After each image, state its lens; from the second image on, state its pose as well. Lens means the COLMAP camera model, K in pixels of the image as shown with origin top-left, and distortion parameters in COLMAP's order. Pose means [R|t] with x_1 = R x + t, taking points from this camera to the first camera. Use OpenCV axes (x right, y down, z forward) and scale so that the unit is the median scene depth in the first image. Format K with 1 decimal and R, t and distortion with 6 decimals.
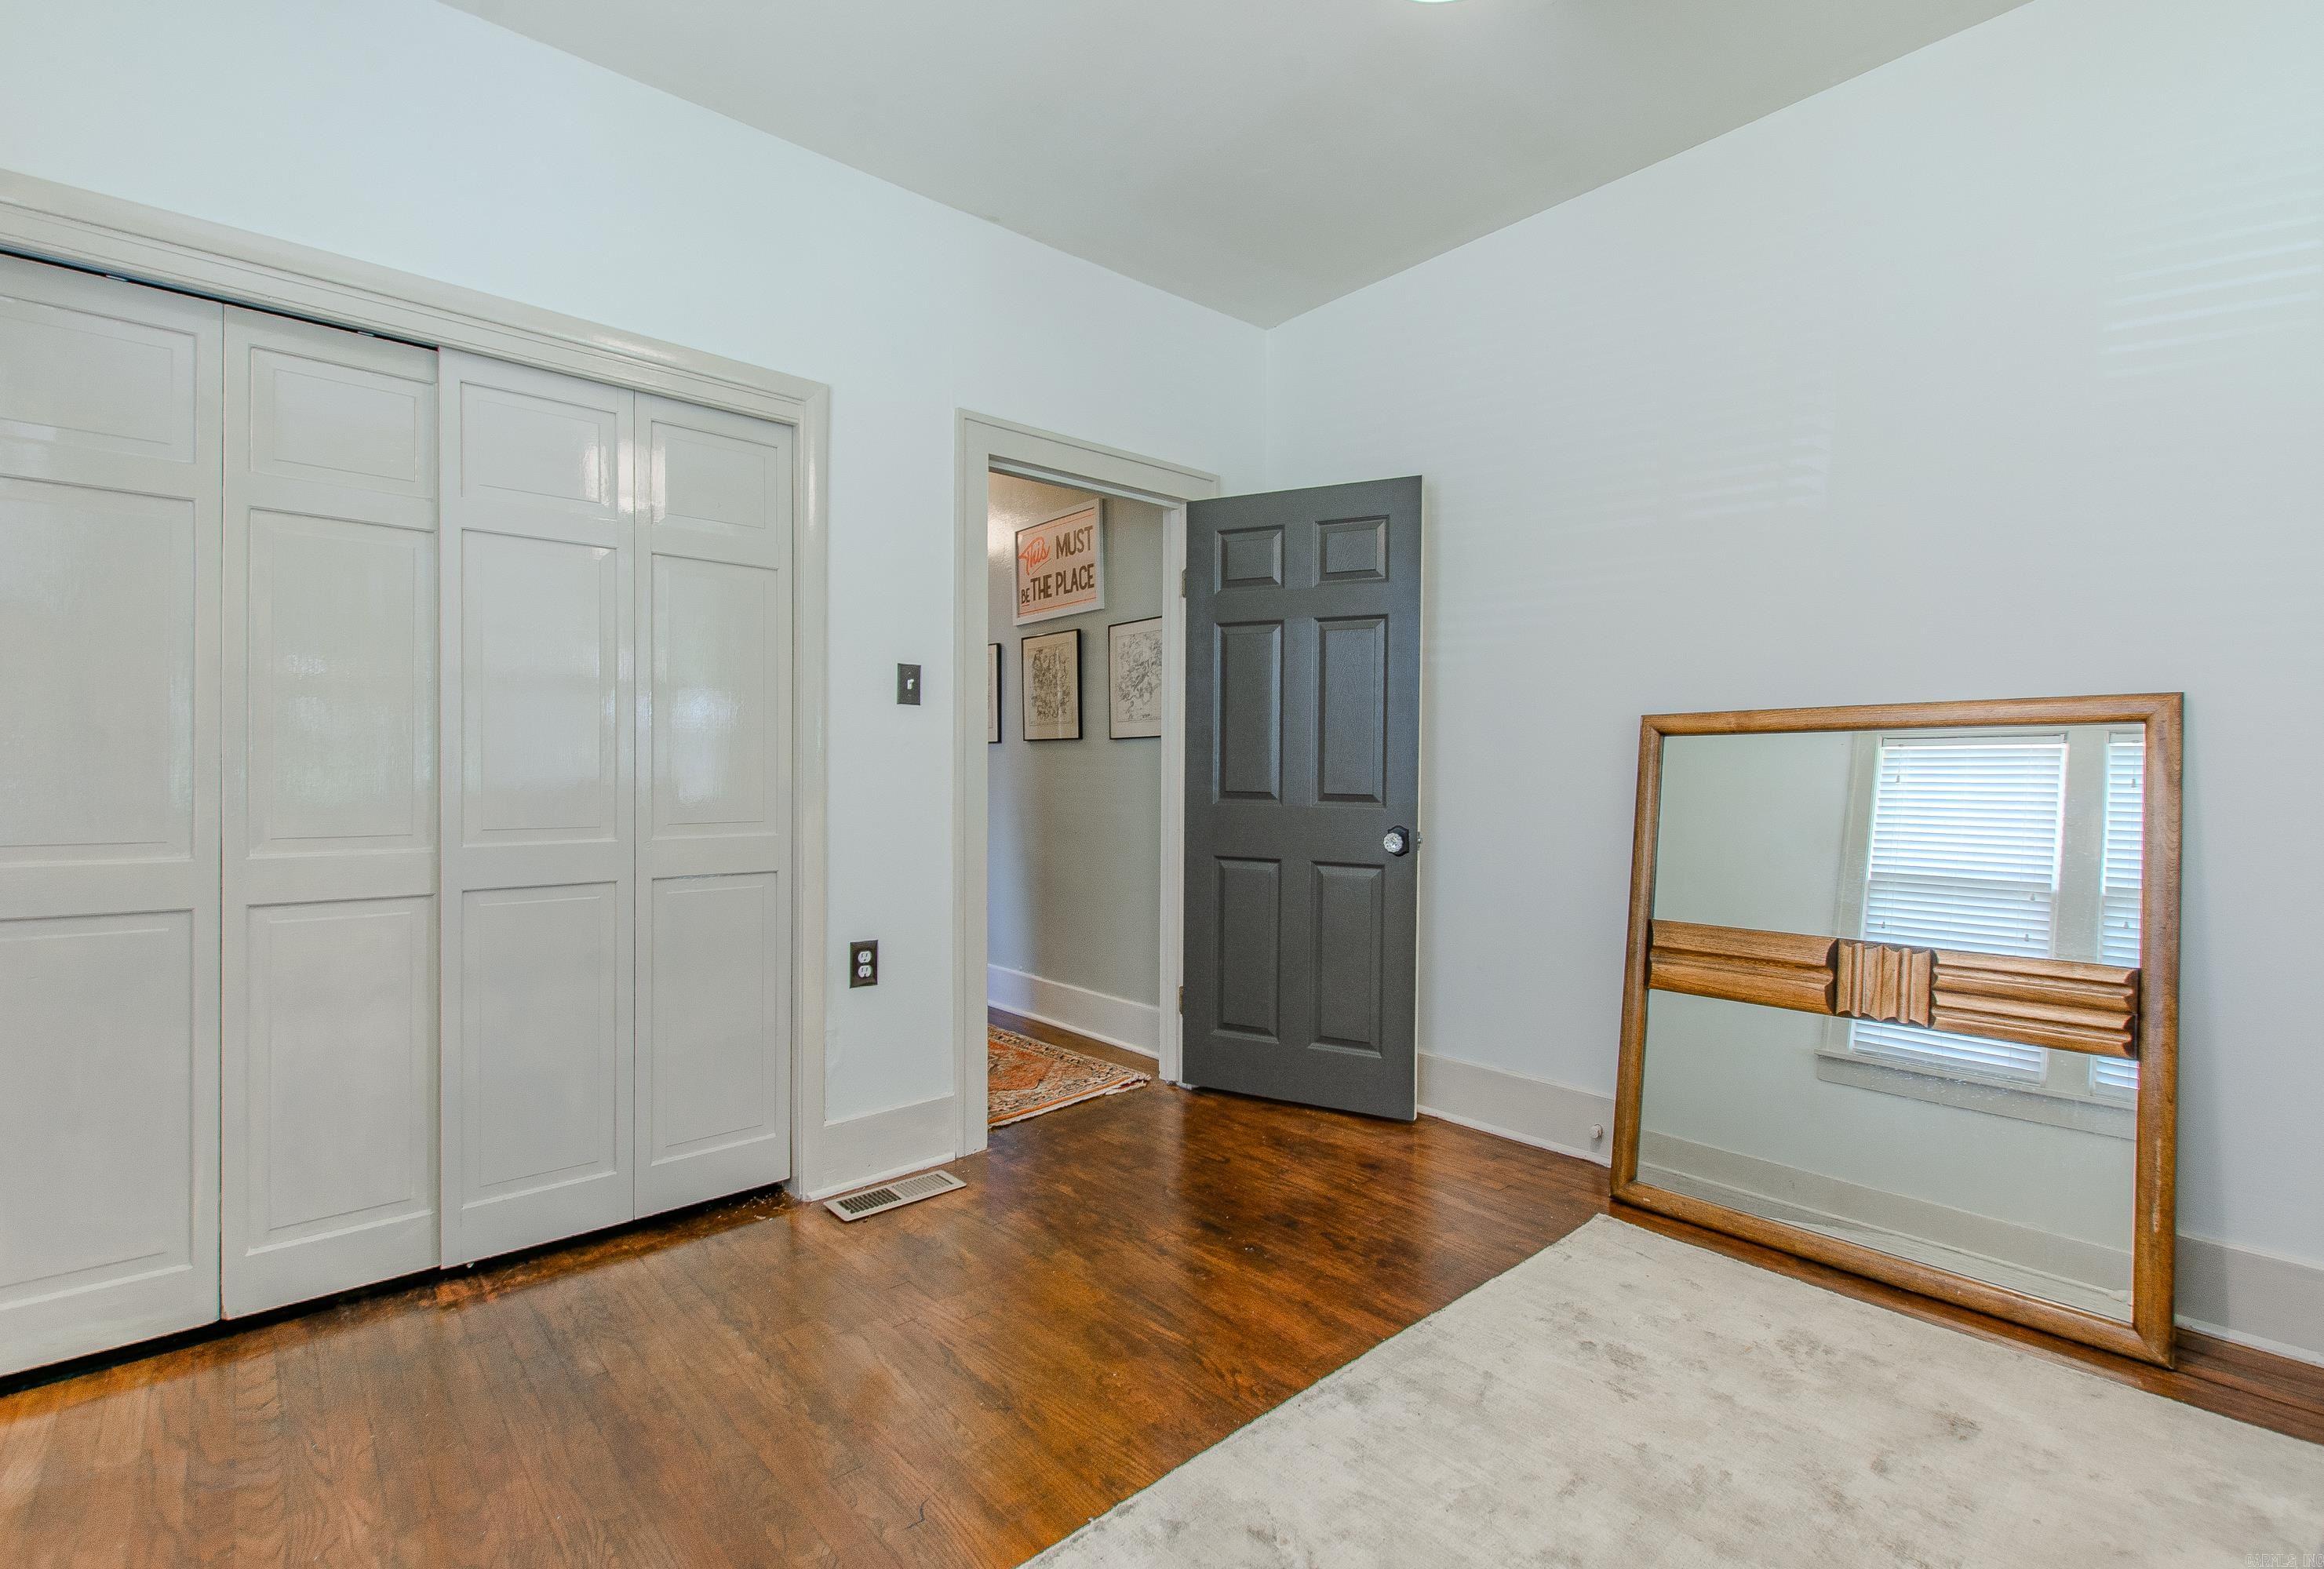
lens RADIAL K [[1035.4, 0, 1168.4], [0, 1035.4, 784.6], [0, 0, 1]] dist [-0.000567, -0.000121]
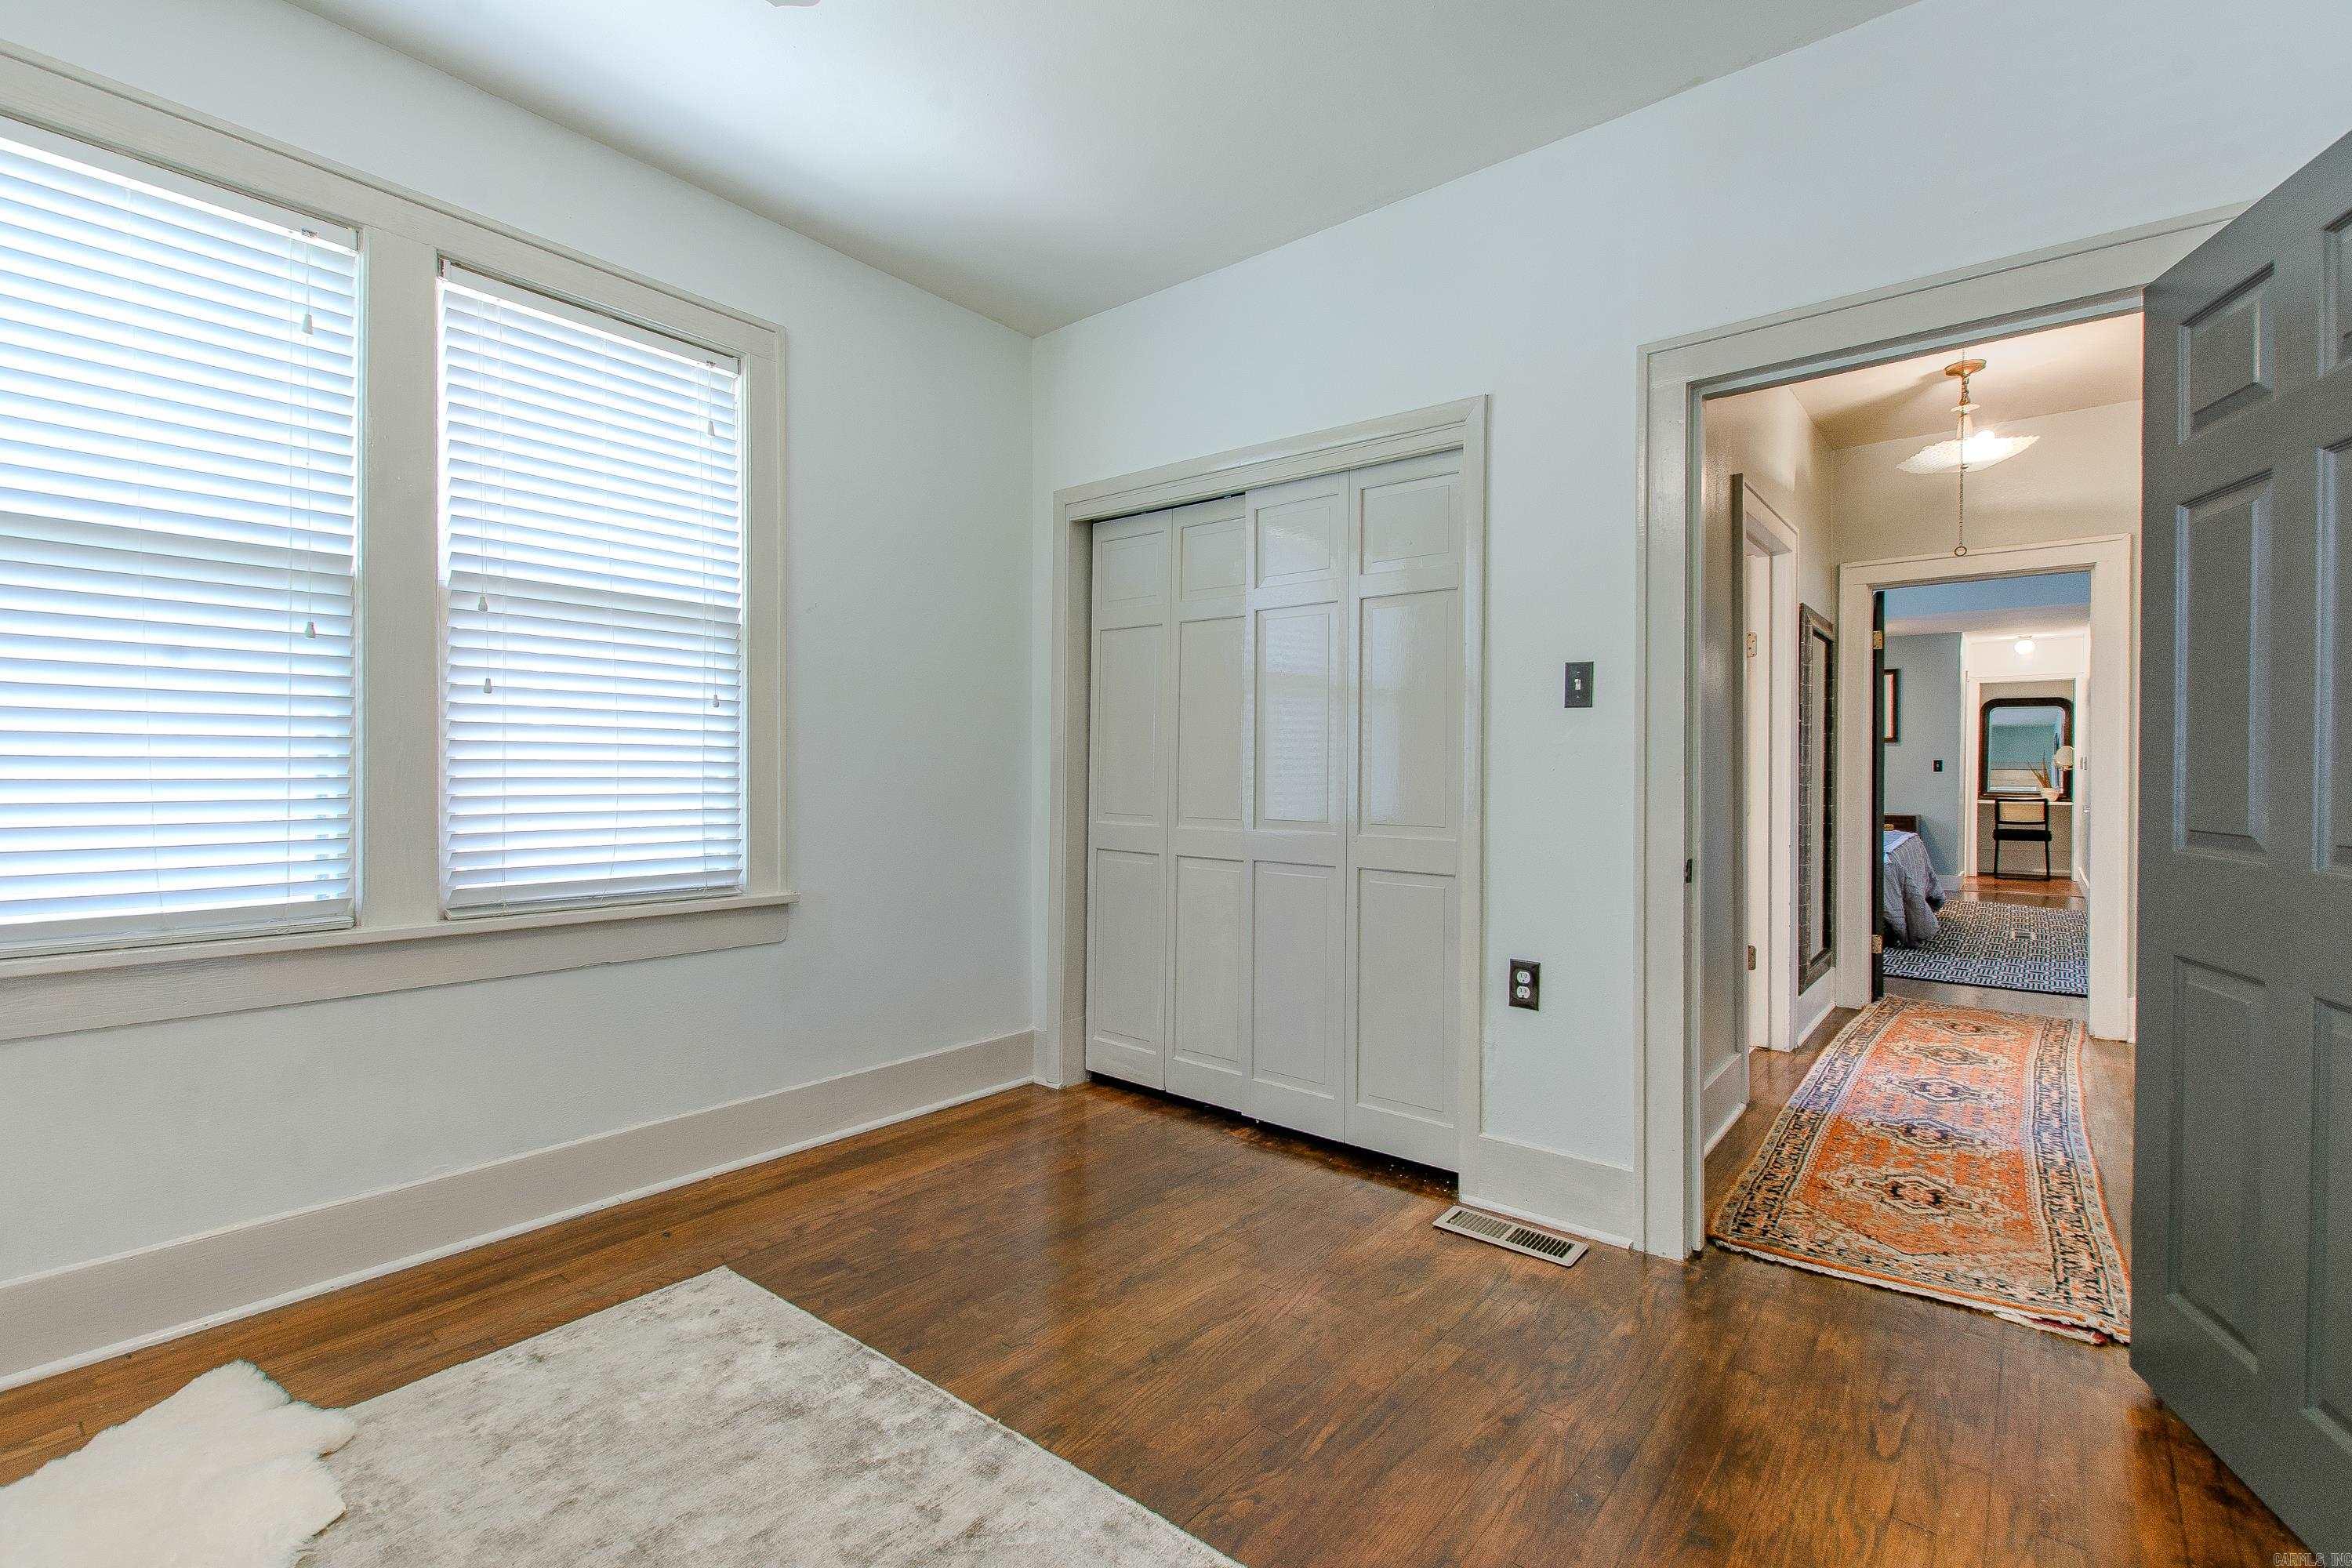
lens RADIAL K [[1032.5, 0, 1176.0], [0, 1032.5, 784.0], [0, 0, 1]] dist [-0.001599, 0.000228]
pose [[0.161779, 0.012764, -0.986744, 0.582676], [-0.022024, 0.999714, 0.009321, -0.012411], [0.986581, 0.020224, 0.162014, 0.526778]]
